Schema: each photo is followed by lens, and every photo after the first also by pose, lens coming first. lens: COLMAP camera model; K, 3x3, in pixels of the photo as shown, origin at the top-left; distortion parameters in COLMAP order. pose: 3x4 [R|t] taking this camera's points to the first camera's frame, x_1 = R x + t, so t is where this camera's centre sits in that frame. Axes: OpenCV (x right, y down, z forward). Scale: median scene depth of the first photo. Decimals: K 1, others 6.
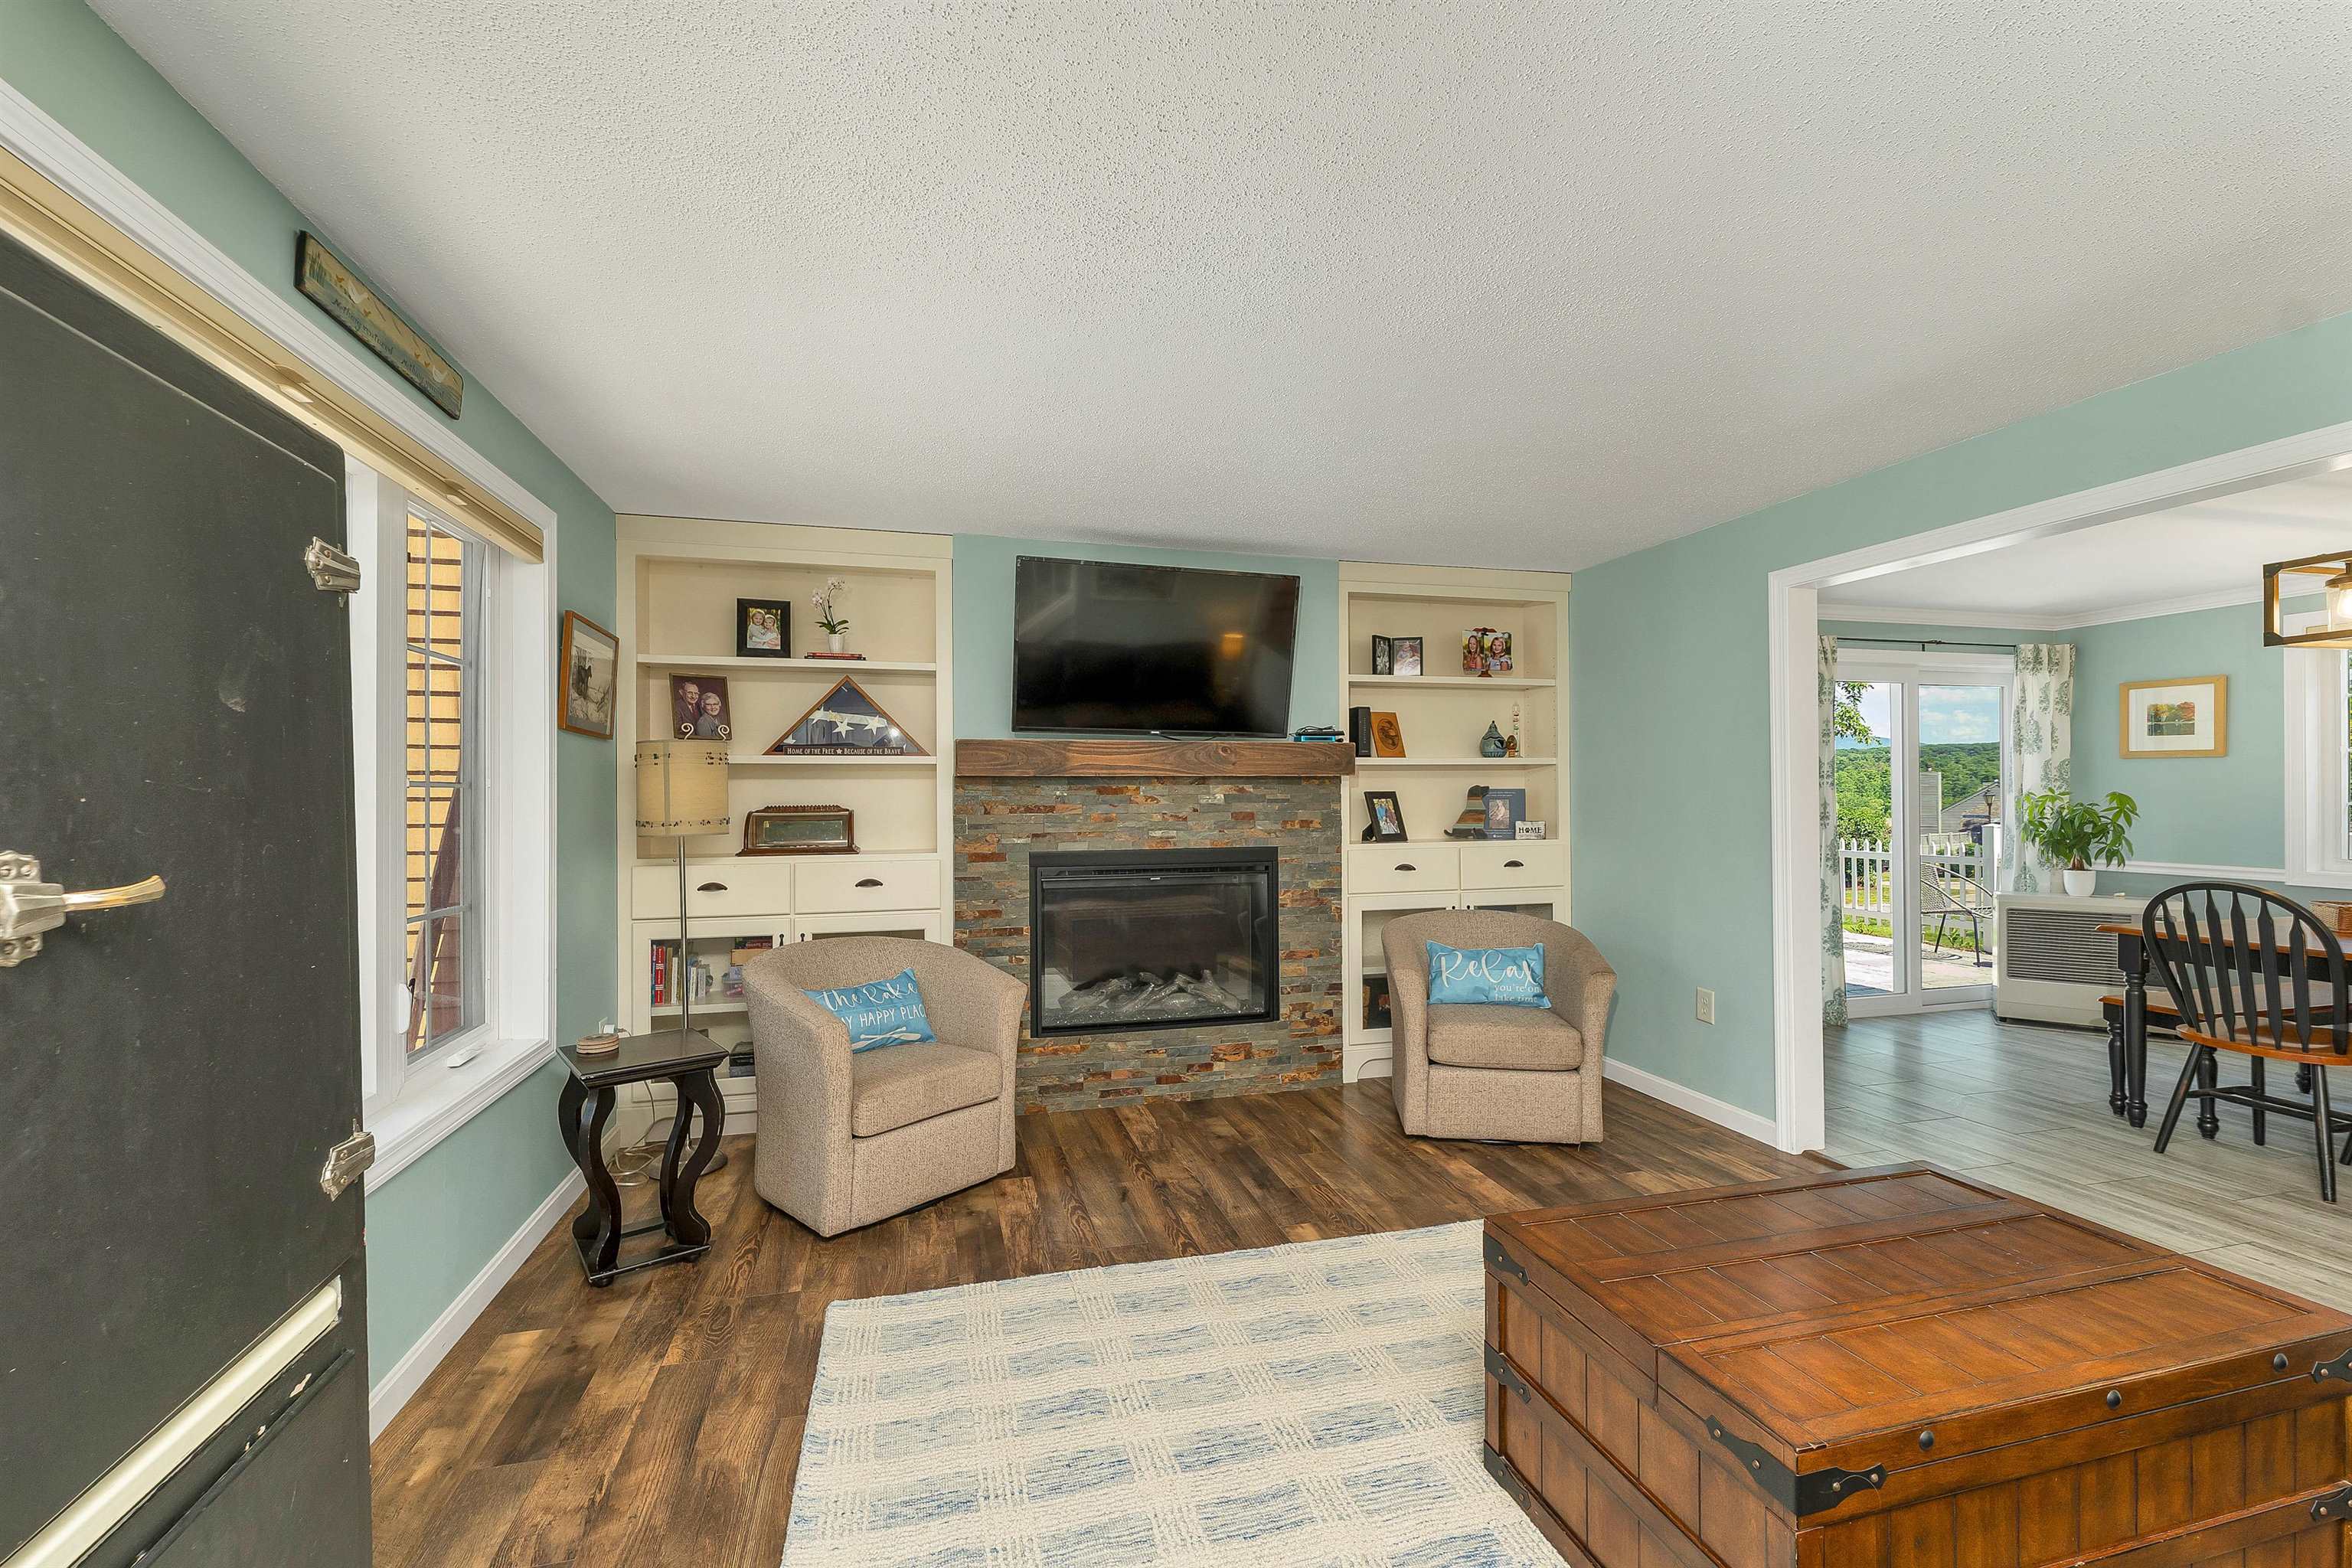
lens RADIAL K [[992.5, 0, 1165.9], [0, 992.5, 792.3], [0, 0, 1]] dist [0.000009, 0.000307]
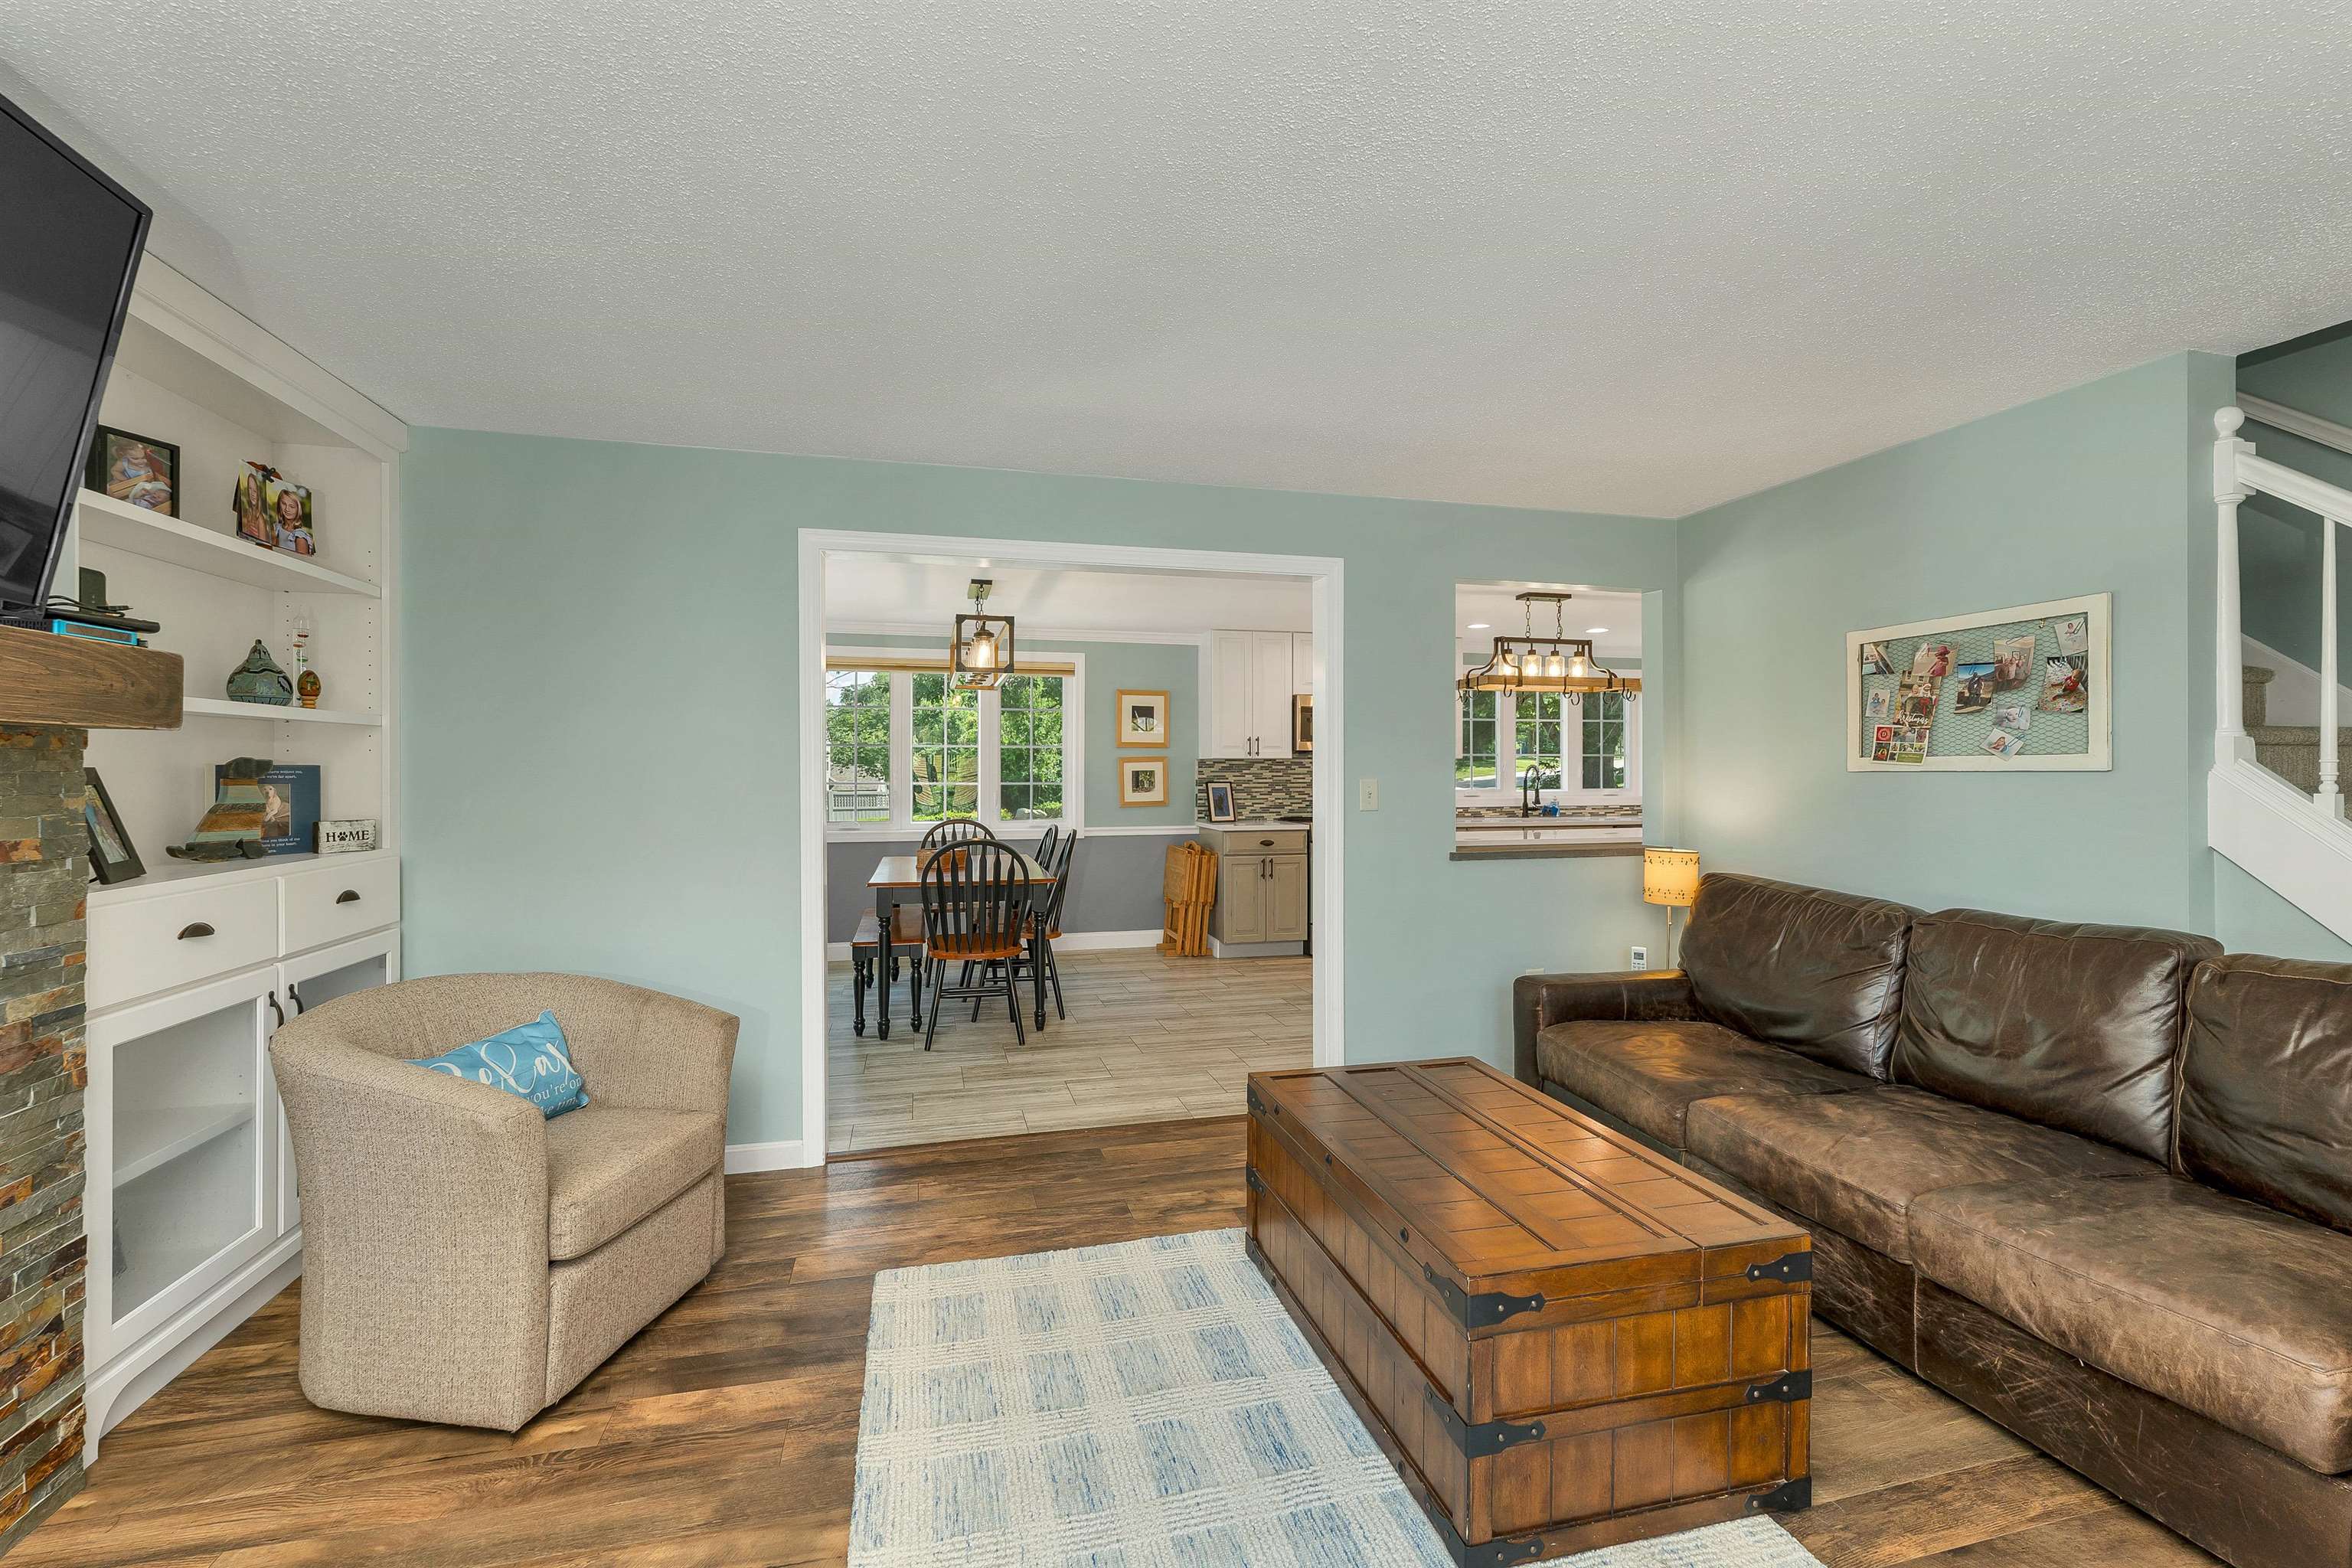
lens RADIAL K [[971.7, 0, 1170.4], [0, 971.7, 772.5], [0, 0, 1]] dist [0.000404, 0.000254]
pose [[0.009134, 0.003753, 0.999951, -0.256350], [0.001276, 0.999992, -0.003765, 0.004046], [-0.999957, 0.001310, 0.009129, 0.643068]]
